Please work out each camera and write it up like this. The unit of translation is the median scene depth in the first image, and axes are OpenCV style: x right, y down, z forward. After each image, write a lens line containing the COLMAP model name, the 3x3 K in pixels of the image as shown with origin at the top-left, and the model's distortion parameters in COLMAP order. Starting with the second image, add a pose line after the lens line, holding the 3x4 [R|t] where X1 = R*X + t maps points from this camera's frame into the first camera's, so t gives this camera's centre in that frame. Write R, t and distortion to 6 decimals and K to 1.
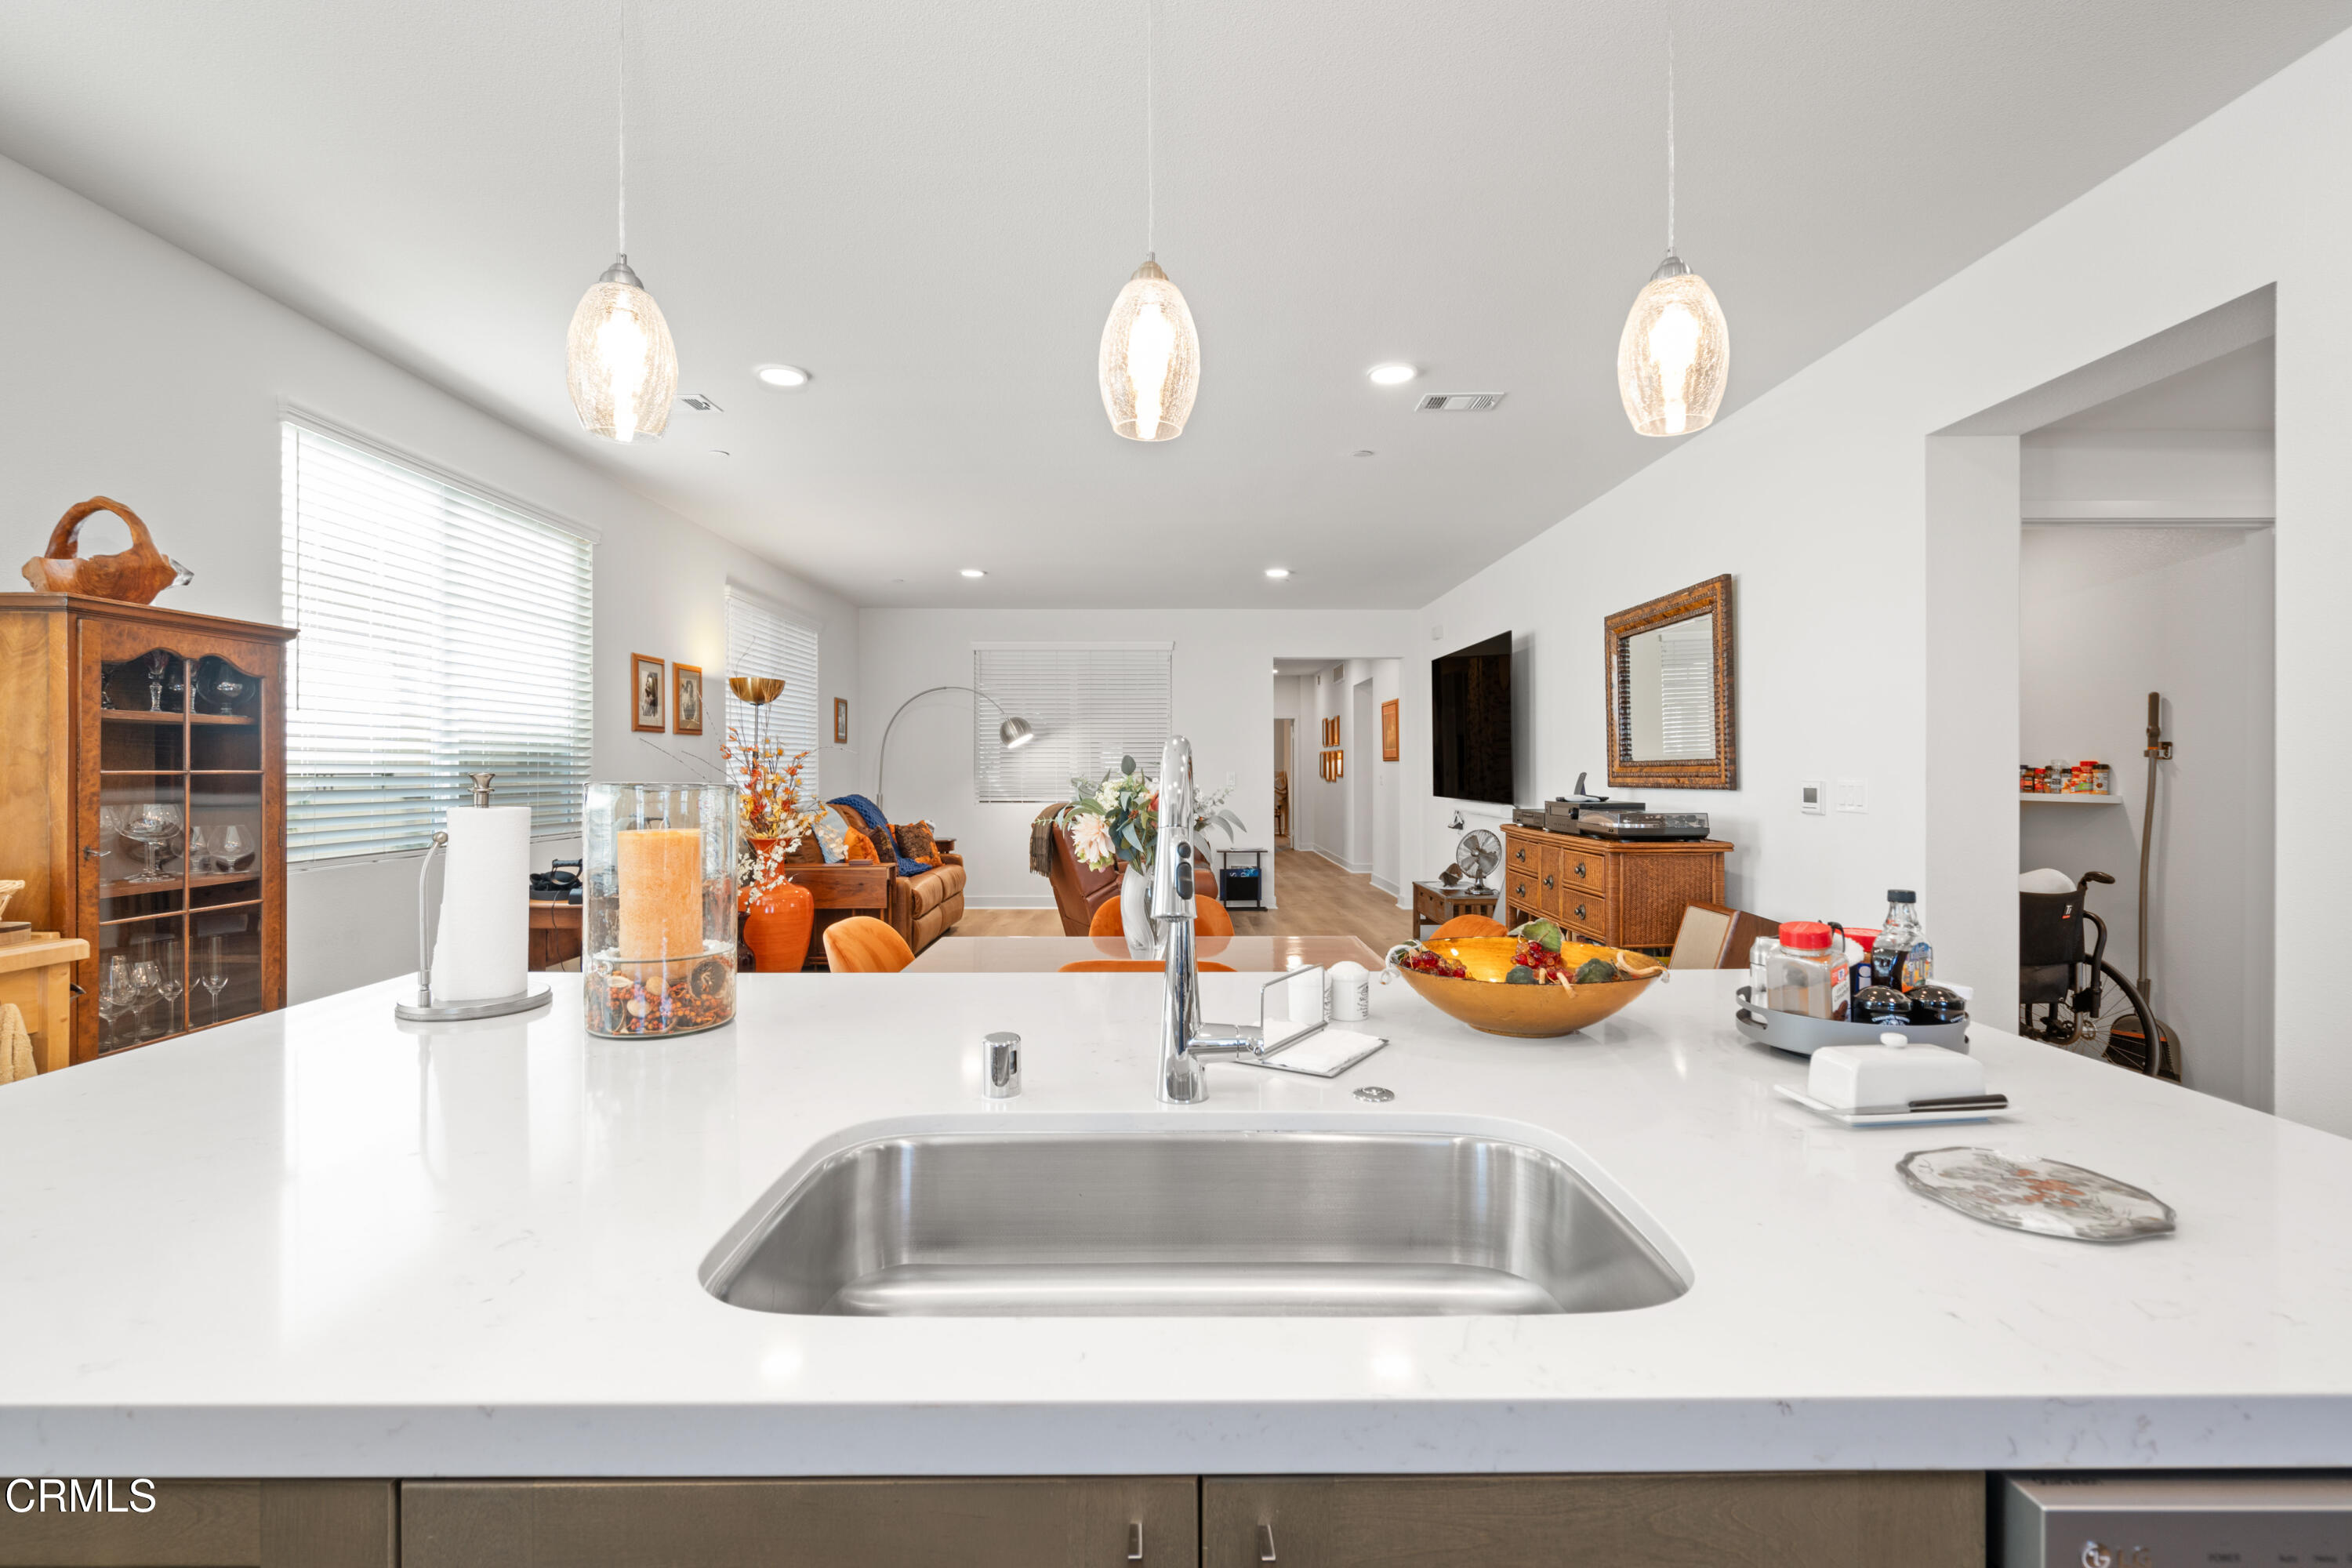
lens RADIAL K [[1063.1, 0, 1173.5], [0, 1063.1, 774.8], [0, 0, 1]] dist [0.003905, 0.001286]
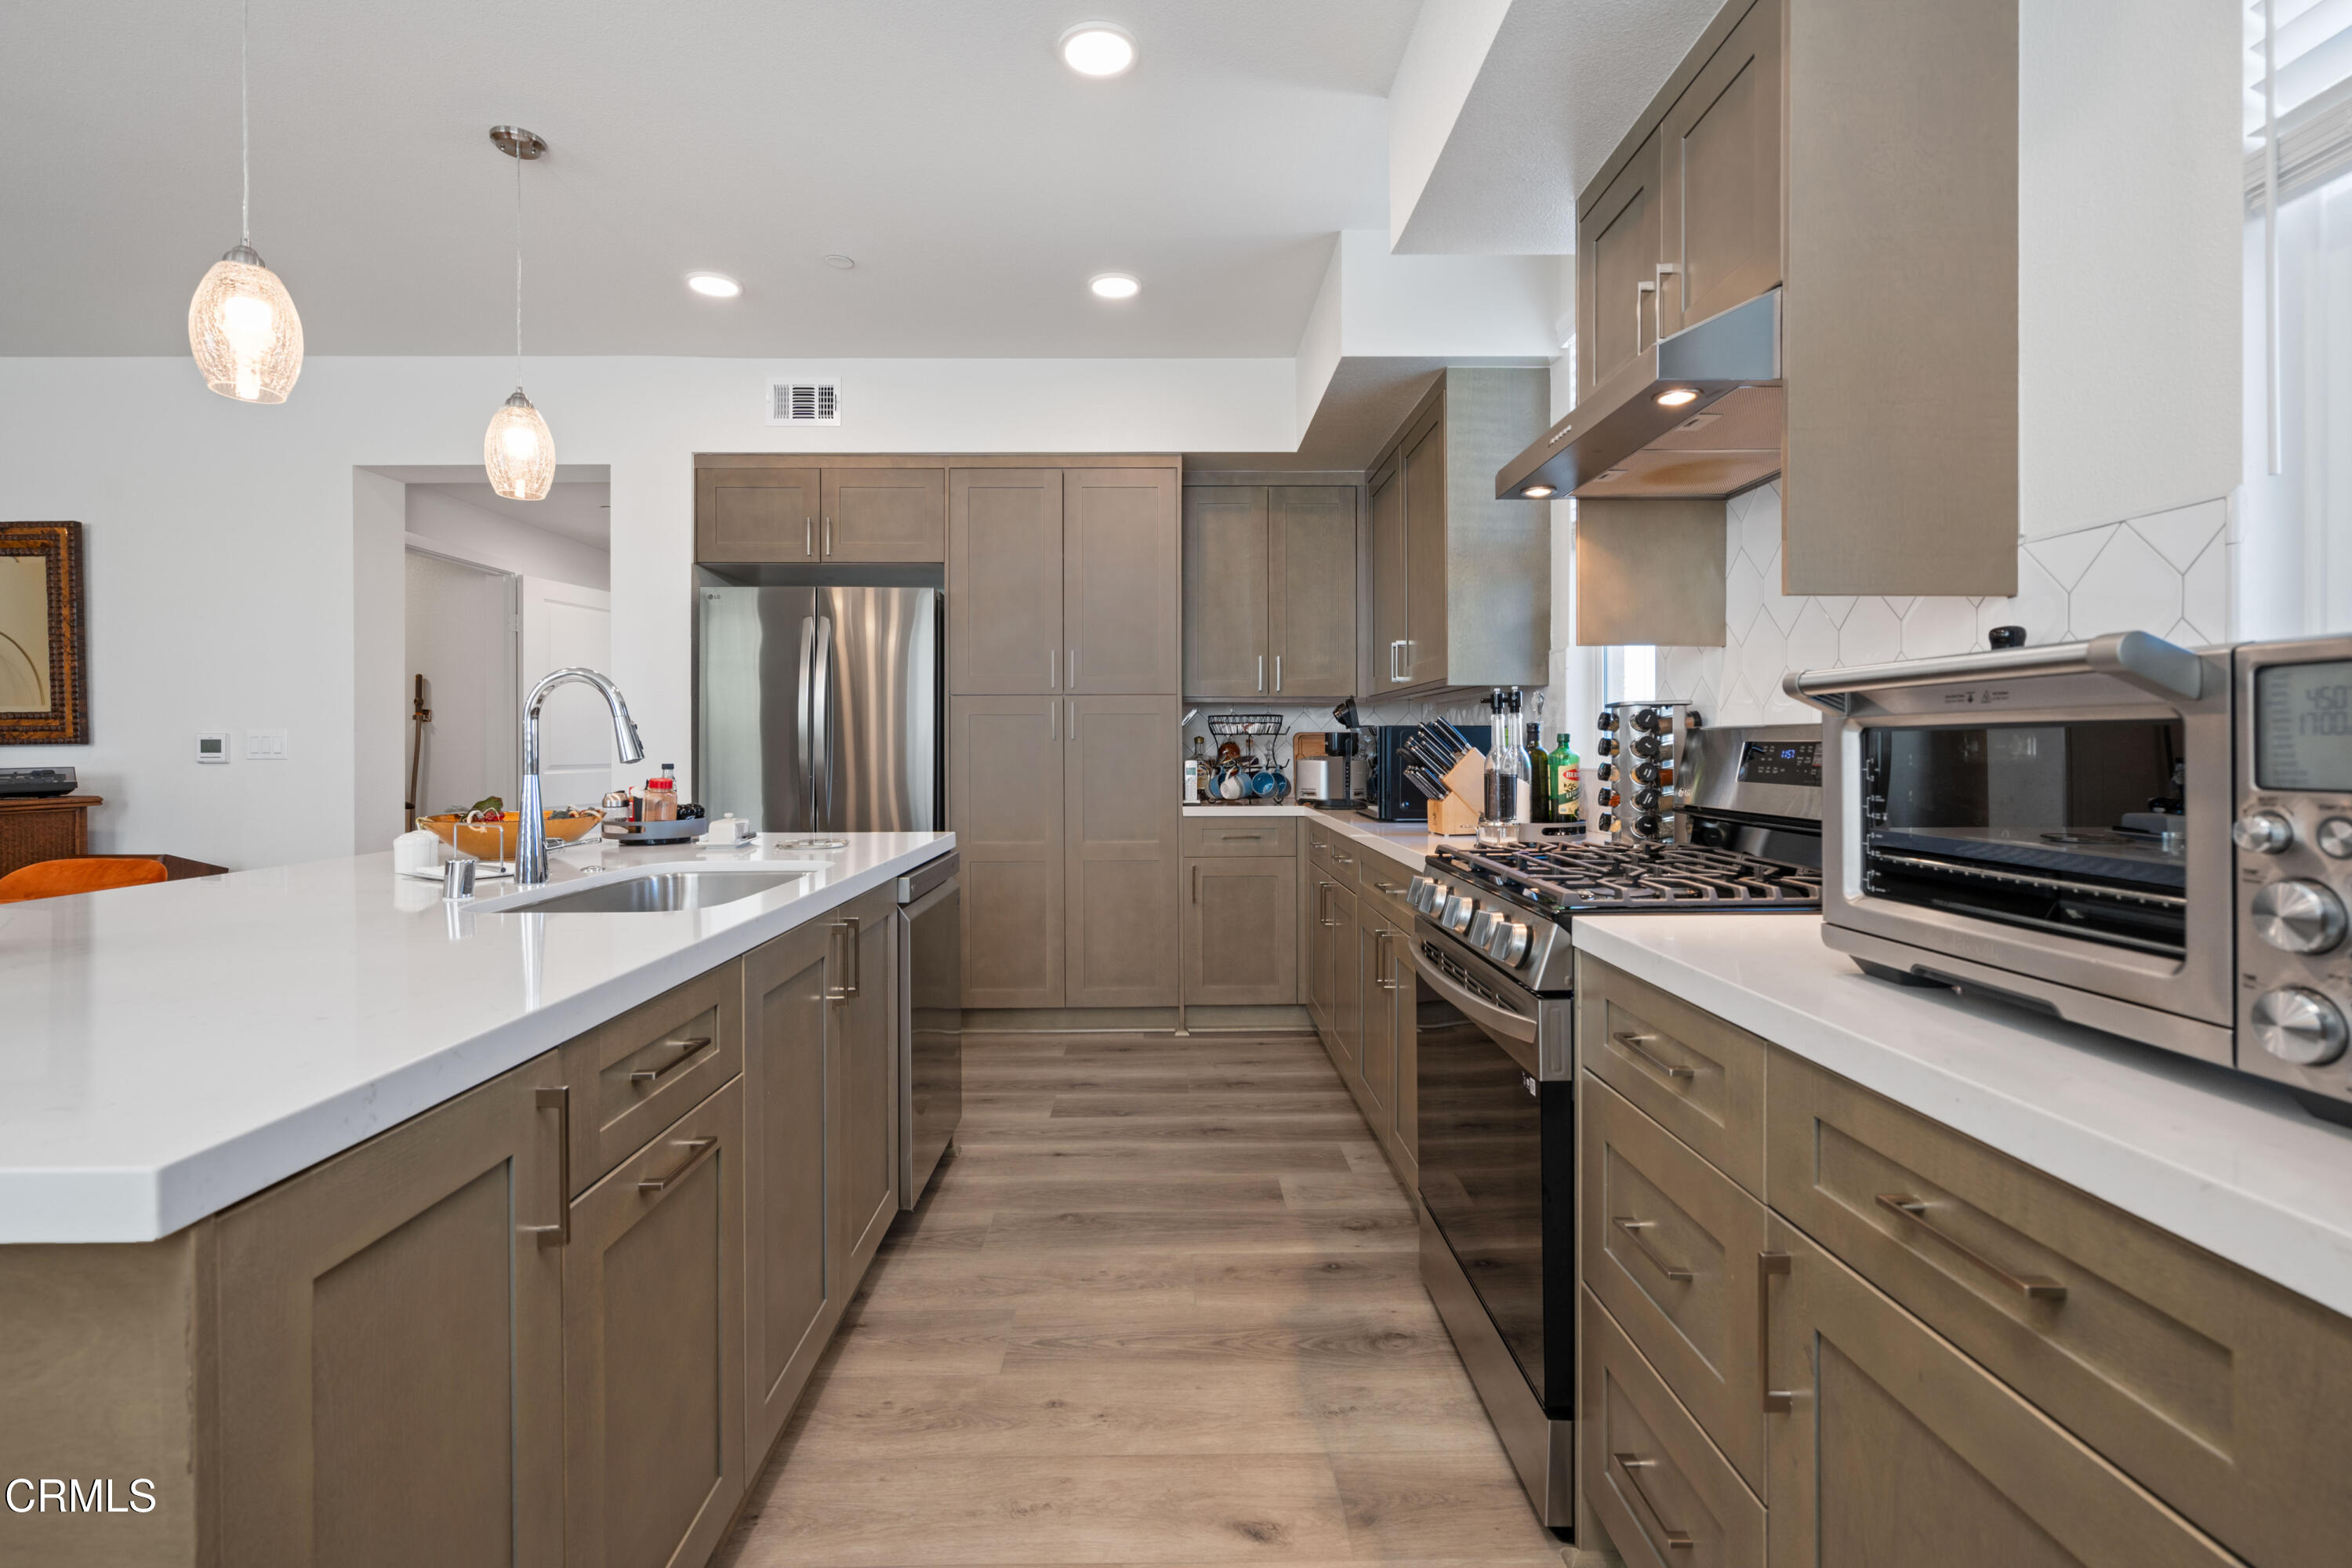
lens RADIAL K [[1063.1, 0, 1172.9], [0, 1063.1, 761.6], [0, 0, 1]] dist [0.003905, 0.001286]
pose [[0.001389, -0.014108, 0.999900, -0.481719], [0.010404, 0.999847, 0.014093, 0.028493], [-0.999945, 0.010383, 0.001535, -0.002217]]
